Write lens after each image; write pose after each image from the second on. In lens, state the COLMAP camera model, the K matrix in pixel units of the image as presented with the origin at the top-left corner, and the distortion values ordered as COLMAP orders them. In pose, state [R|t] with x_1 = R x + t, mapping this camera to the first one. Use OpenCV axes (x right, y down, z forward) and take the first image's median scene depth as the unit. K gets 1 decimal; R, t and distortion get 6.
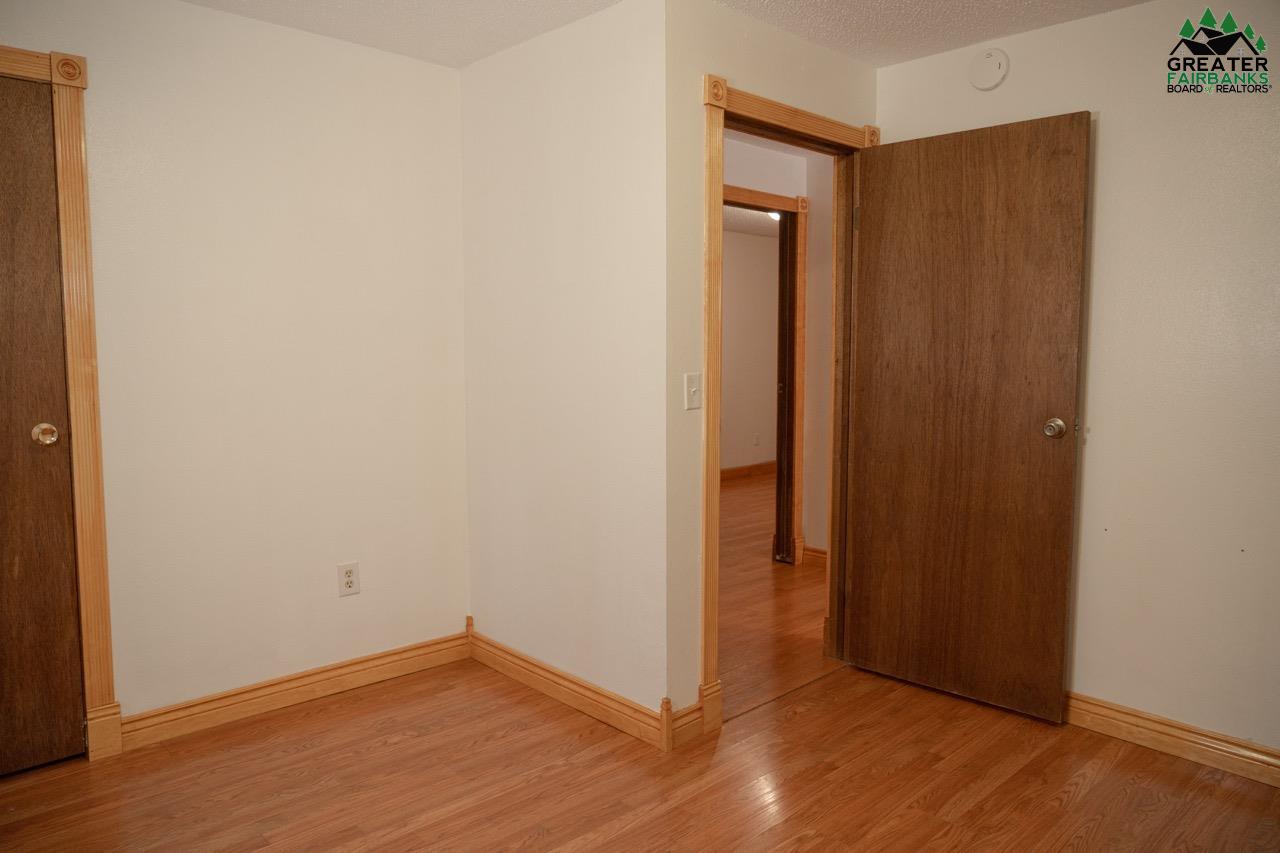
lens RADIAL K [[874.9, 0, 636.3], [0, 874.9, 422.9], [0, 0, 1]] dist [-0.006255, -0.001780]
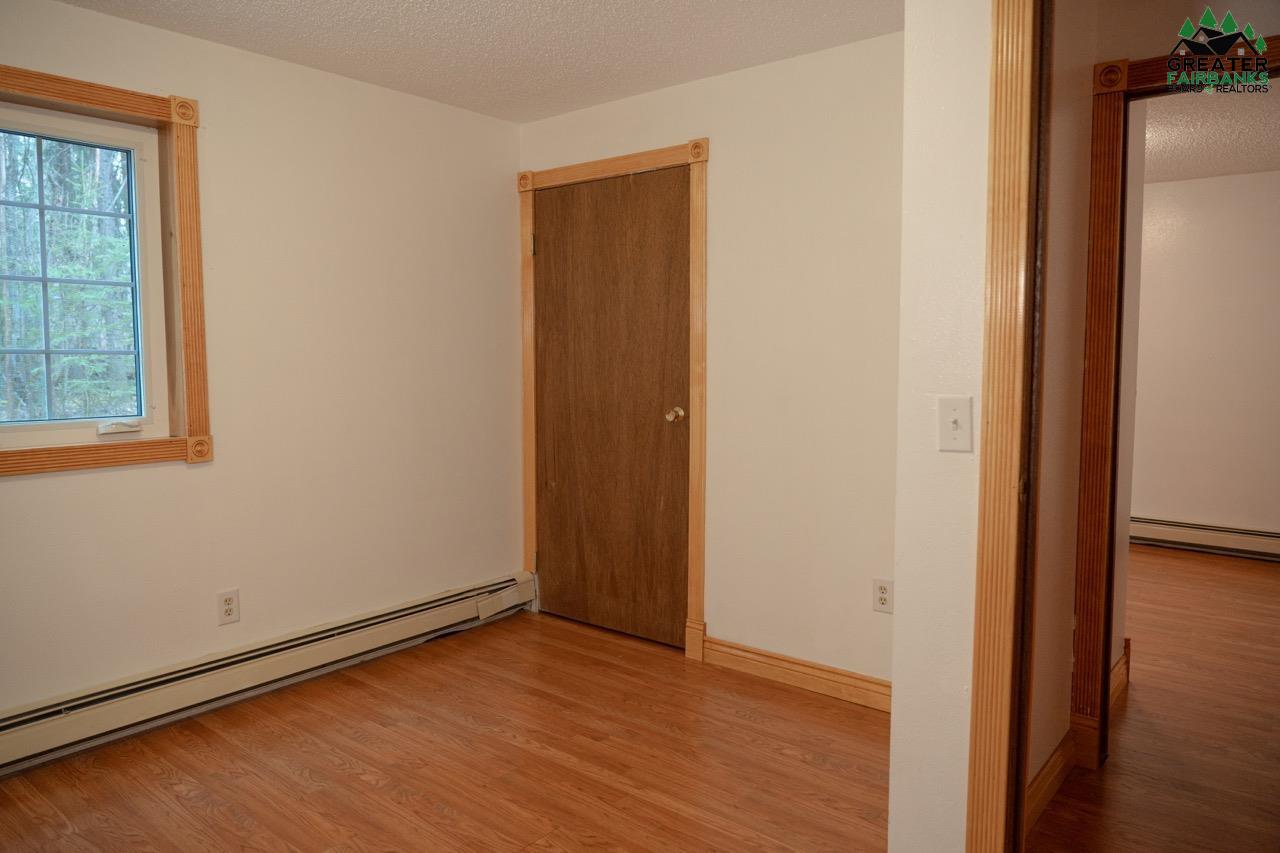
lens RADIAL K [[874.9, 0, 640.4], [0, 874.9, 422.7], [0, 0, 1]] dist [-0.006255, -0.001780]
pose [[0.133782, 0.079722, -0.987799, 0.671466], [-0.087874, 0.993787, 0.068305, -0.061487], [0.987107, 0.077664, 0.139956, 0.694646]]
